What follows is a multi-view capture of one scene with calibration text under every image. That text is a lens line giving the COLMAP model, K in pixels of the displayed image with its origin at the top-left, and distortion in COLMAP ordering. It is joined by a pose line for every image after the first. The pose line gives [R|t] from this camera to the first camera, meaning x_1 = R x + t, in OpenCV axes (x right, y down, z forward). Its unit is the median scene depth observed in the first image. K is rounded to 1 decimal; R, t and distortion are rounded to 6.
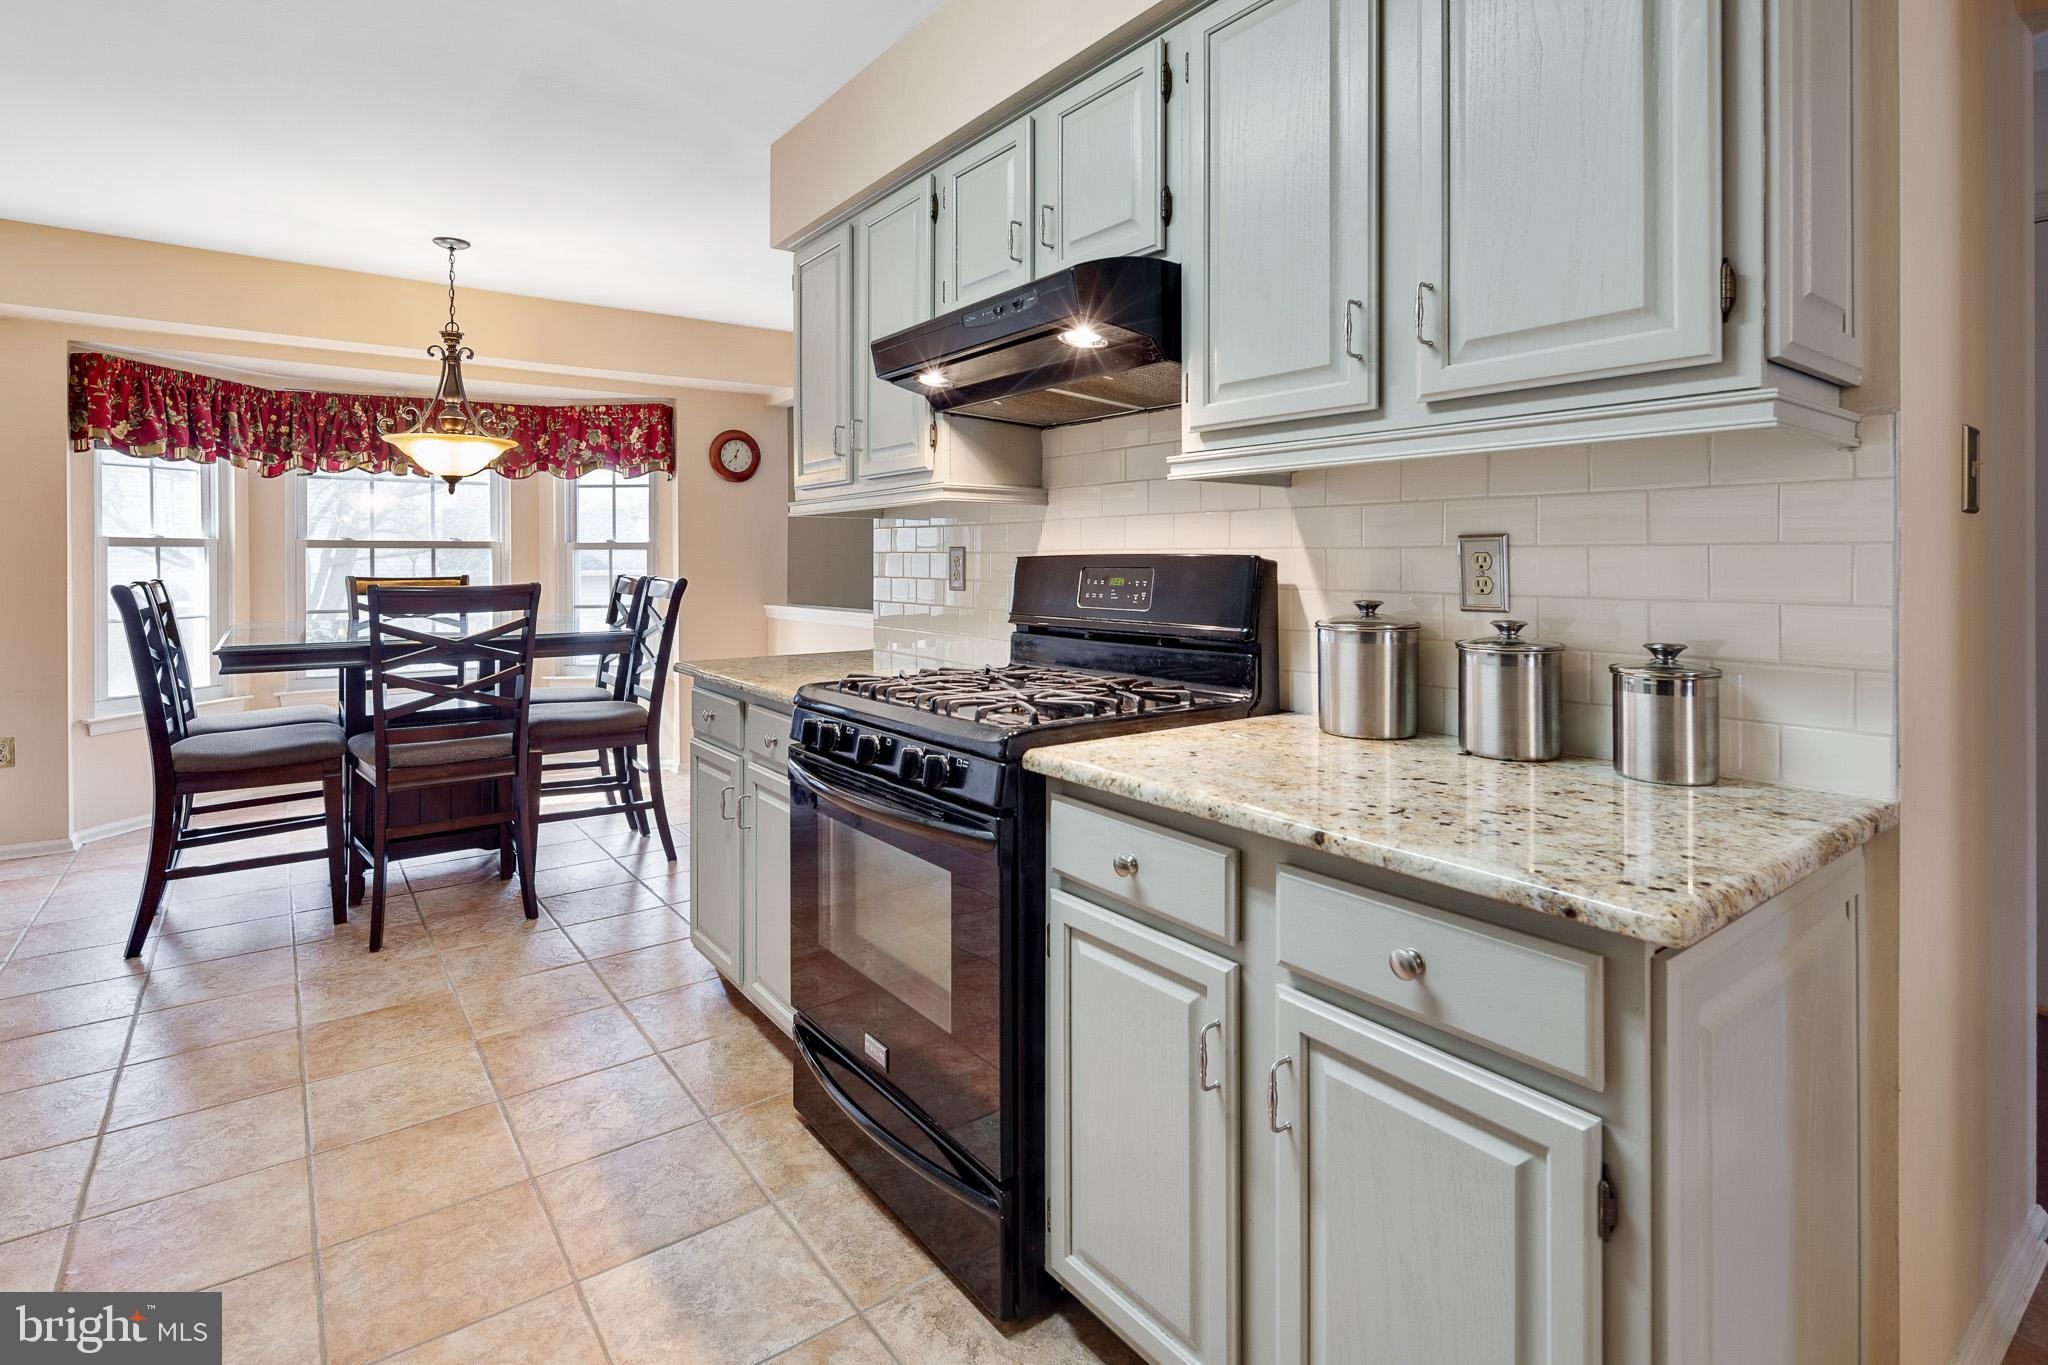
lens RADIAL K [[995.3, 0, 1022.2], [0, 995.3, 563.6], [0, 0, 1]] dist [0.000481, -0.000718]
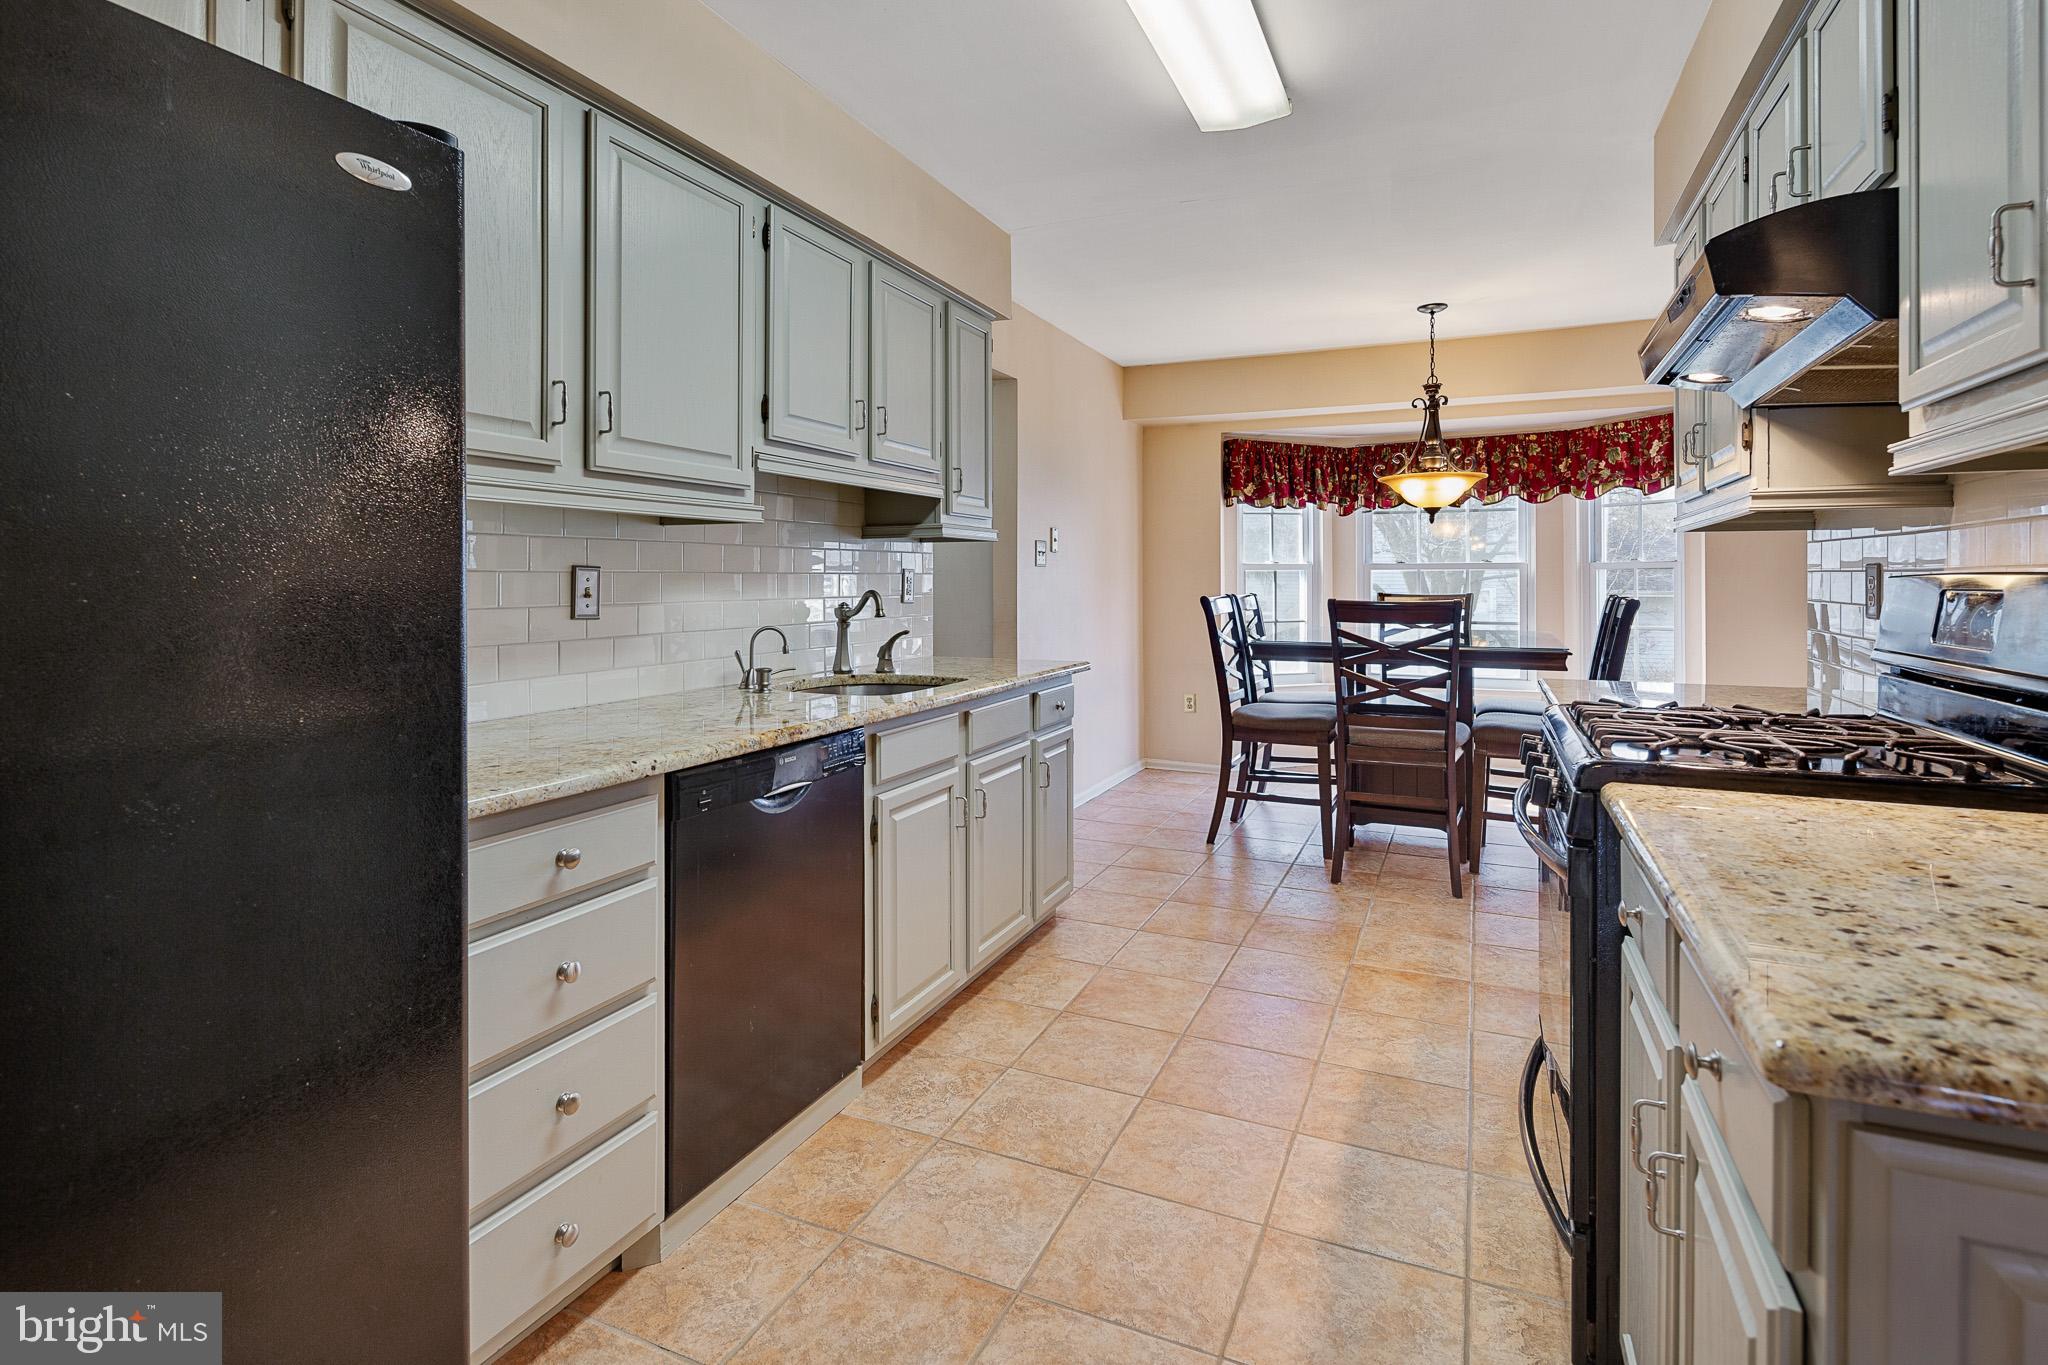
lens RADIAL K [[994.8, 0, 1023.8], [0, 994.8, 581.4], [0, 0, 1]] dist [-0.000933, -0.000615]
pose [[0.477268, 0.002157, -0.878755, 0.210314], [-0.003820, 0.999993, 0.000381, -0.000425], [0.878750, 0.003175, 0.477272, 0.024861]]
